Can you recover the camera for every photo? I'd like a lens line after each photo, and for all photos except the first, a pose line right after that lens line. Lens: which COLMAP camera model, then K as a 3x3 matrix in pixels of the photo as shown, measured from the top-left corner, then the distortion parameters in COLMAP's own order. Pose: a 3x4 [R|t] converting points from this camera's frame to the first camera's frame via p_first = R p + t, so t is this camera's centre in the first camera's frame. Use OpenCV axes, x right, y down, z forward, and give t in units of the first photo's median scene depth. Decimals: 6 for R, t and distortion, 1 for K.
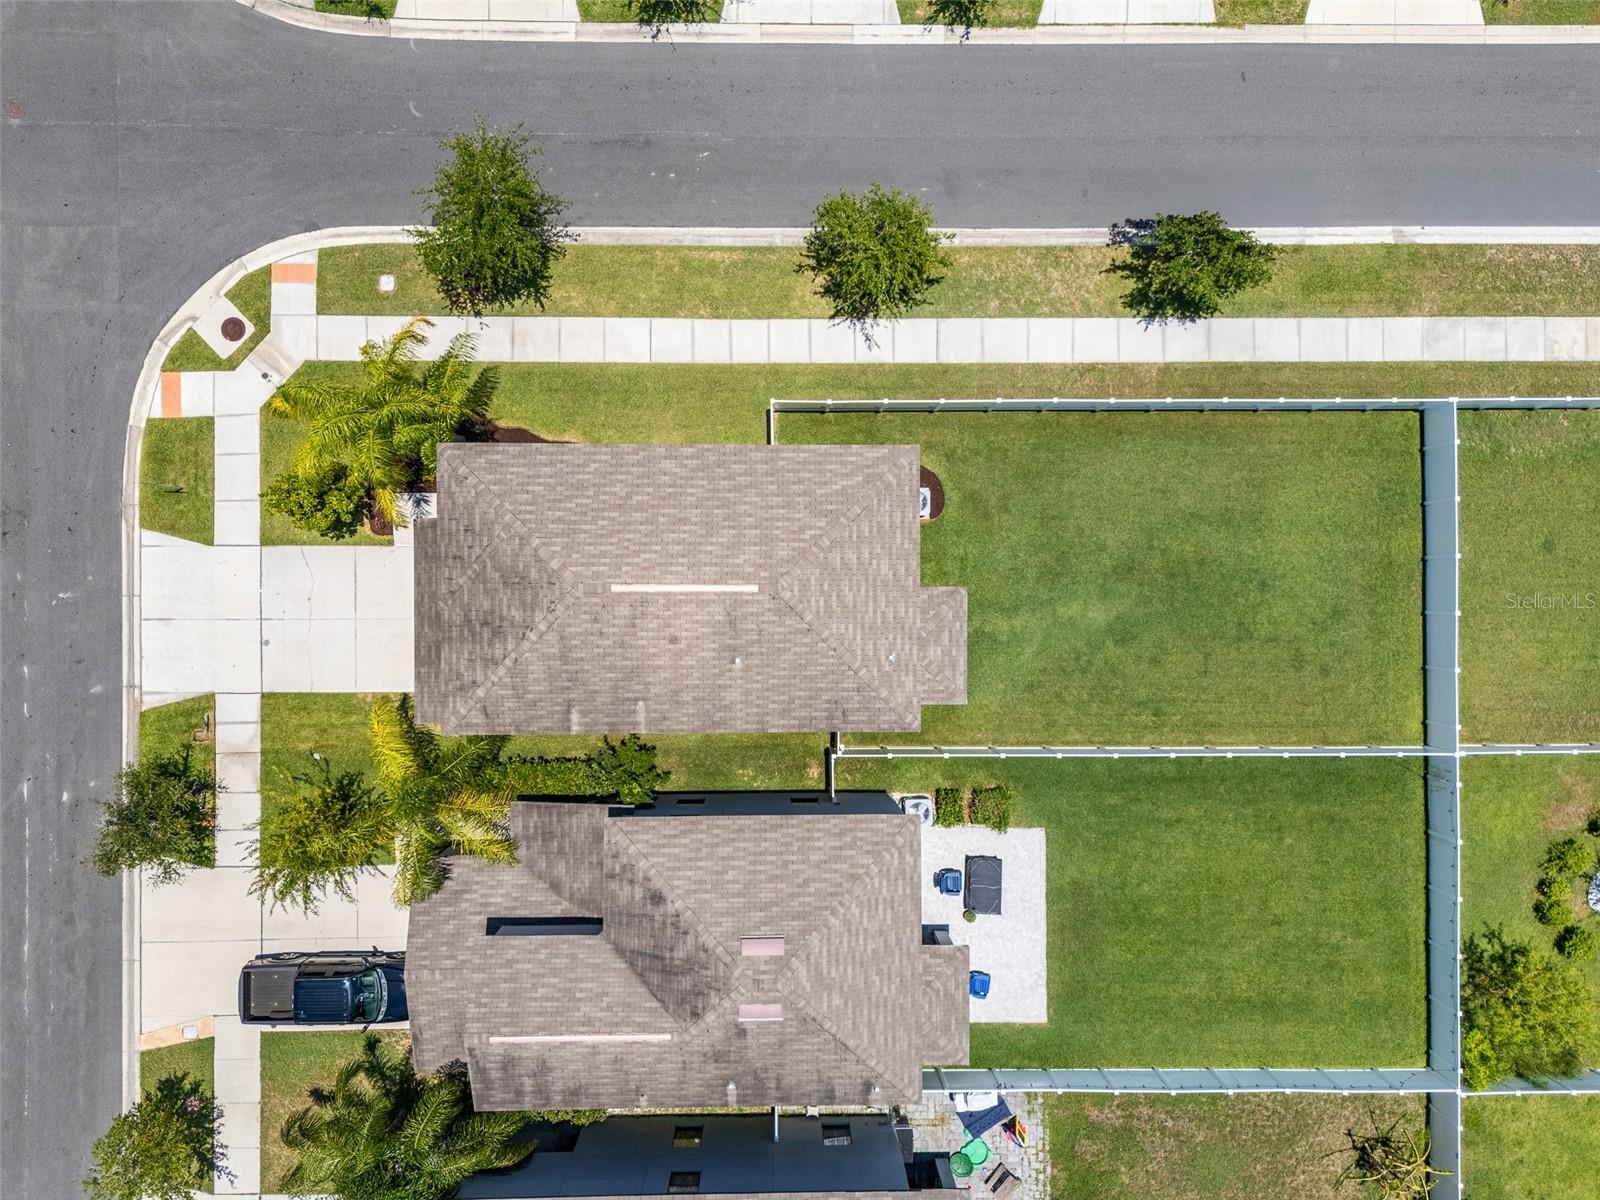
lens RADIAL K [[1183.7, 0, 794.3], [0, 1183.7, 593.3], [0, 0, 1]] dist [0.068078, -0.060099]
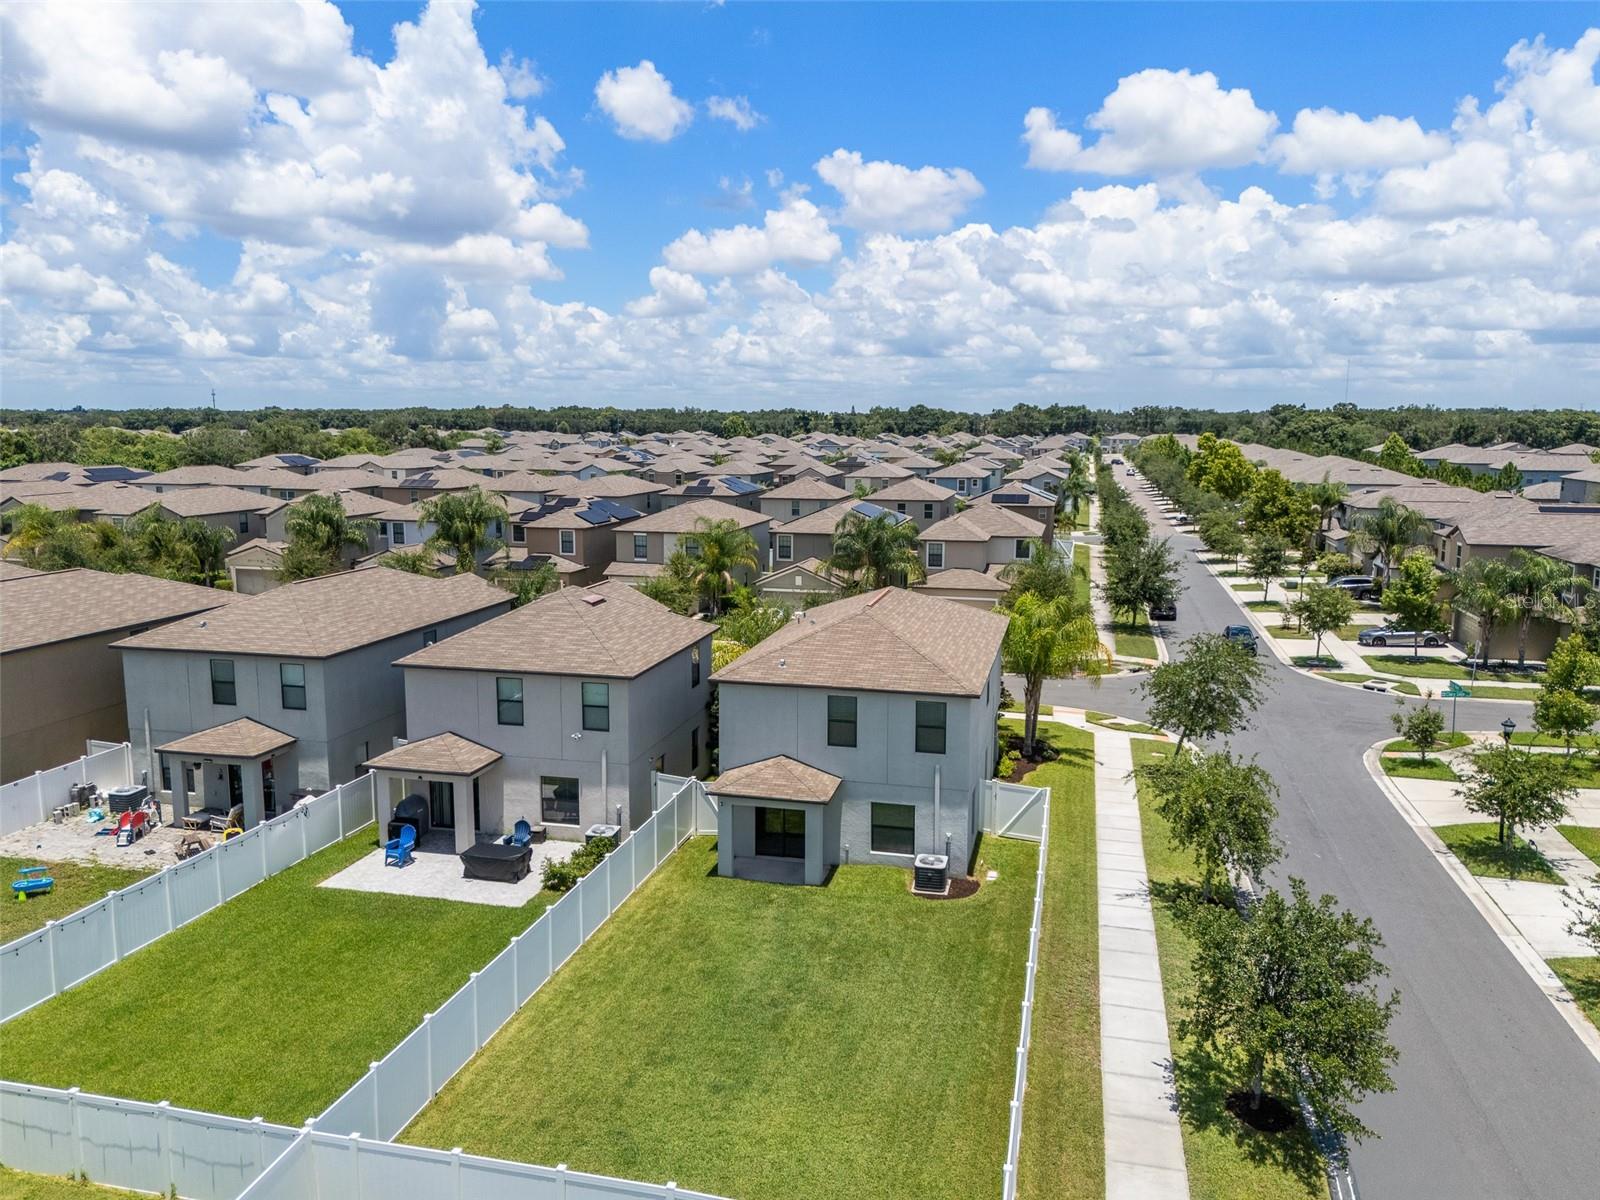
lens RADIAL K [[1183.7, 0, 801.4], [0, 1183.7, 576.8], [0, 0, 1]] dist [0.068078, -0.060099]
pose [[-0.236403, 0.102034, -0.966283, 0.949971], [-0.971471, -0.044183, 0.233007, -0.177843], [-0.018919, 0.993799, 0.109569, 0.681795]]
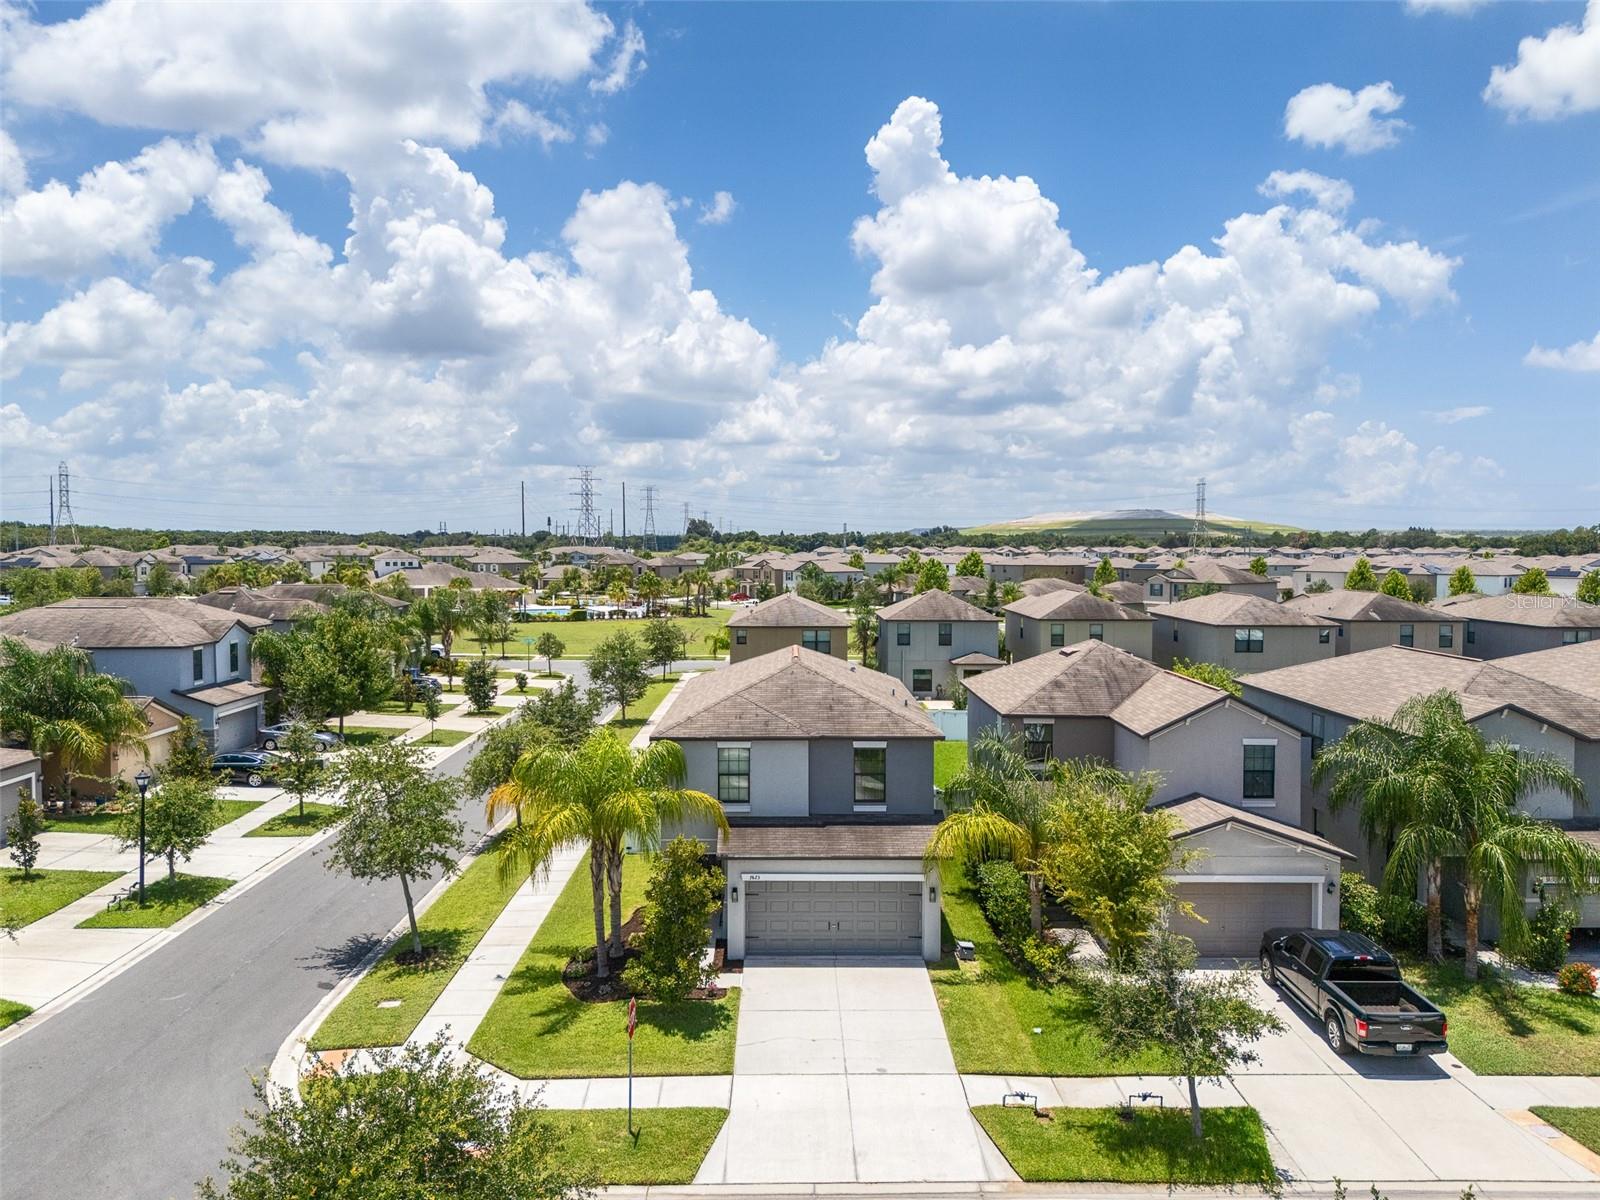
lens RADIAL K [[1183.7, 0, 810.5], [0, 1183.7, 574.1], [0, 0, 1]] dist [0.068078, -0.060099]
pose [[-0.016849, -0.055277, 0.998329, -1.079850], [0.999850, -0.004927, 0.016602, -0.007551], [0.004001, 0.998459, 0.055351, 0.690792]]
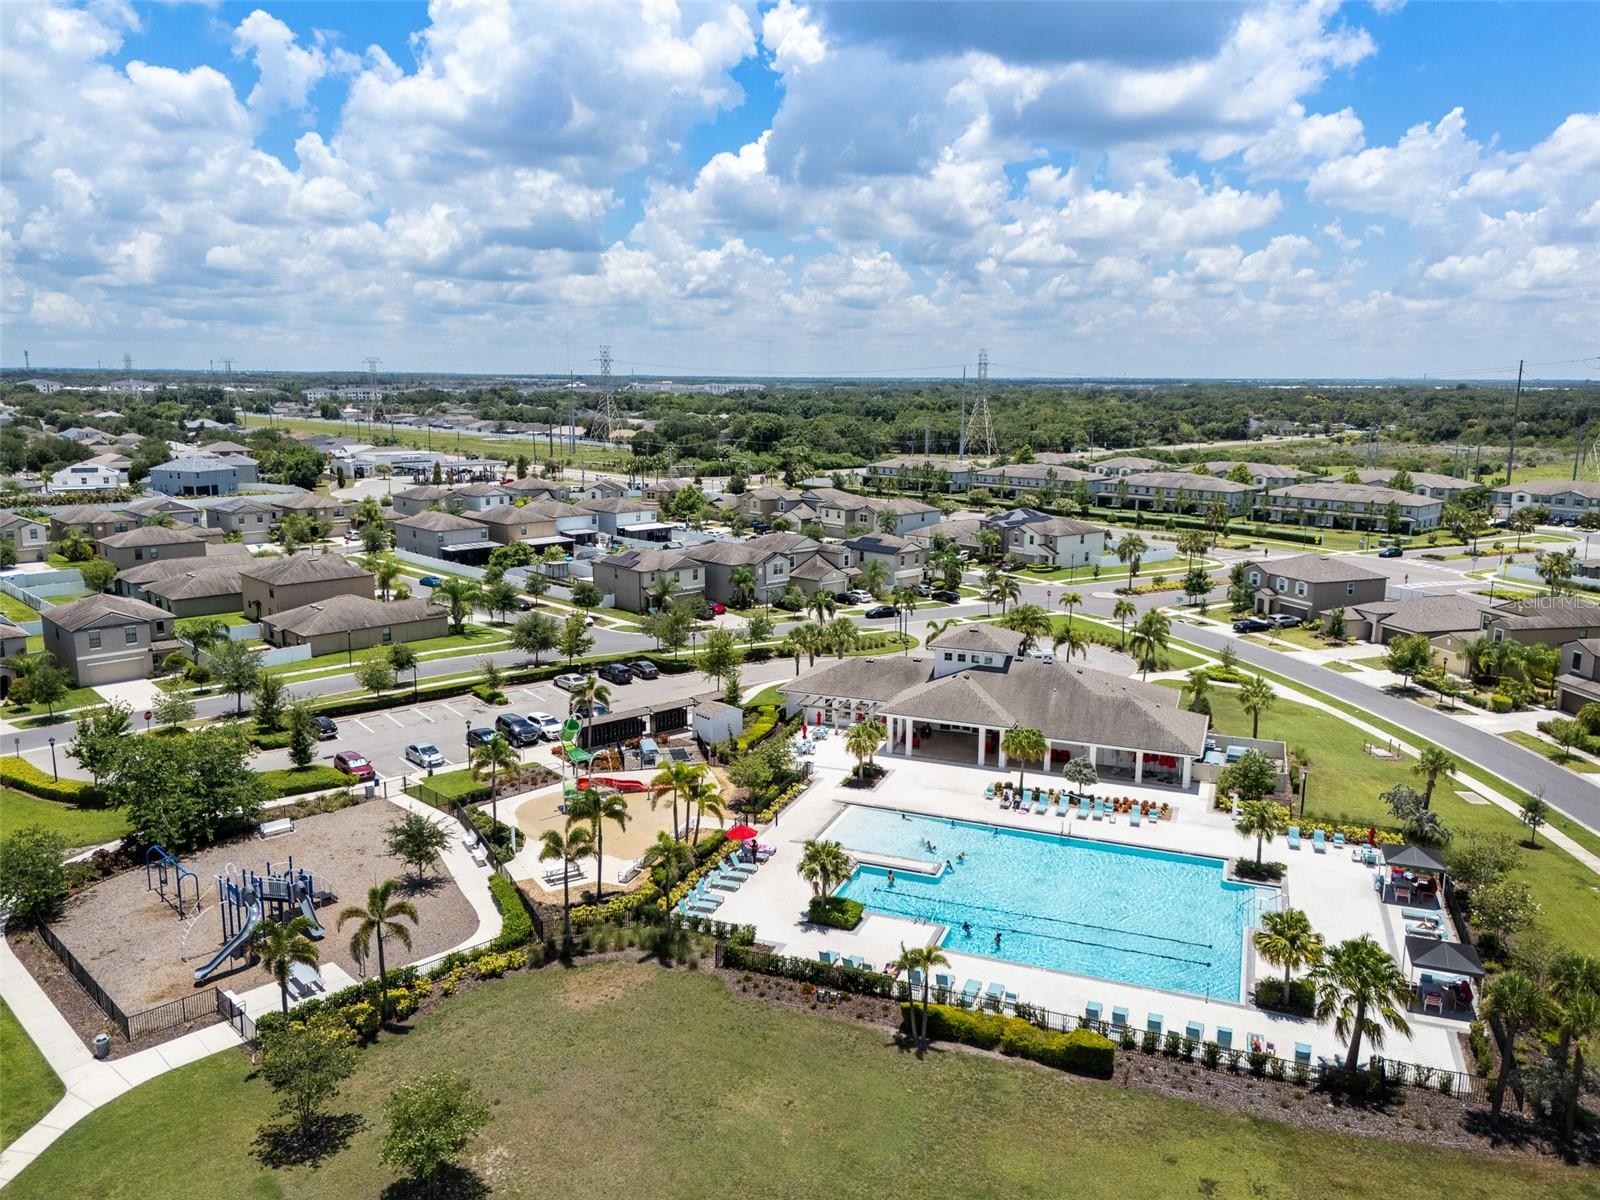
lens RADIAL K [[1183.7, 0, 805.9], [0, 1183.7, 633.7], [0, 0, 1]] dist [0.068078, -0.060099]
pose [[0.719811, -0.166614, 0.673878, 1.882886], [0.694004, 0.151515, -0.703848, -0.058899], [0.015169, 0.974312, 0.224693, 0.275027]]
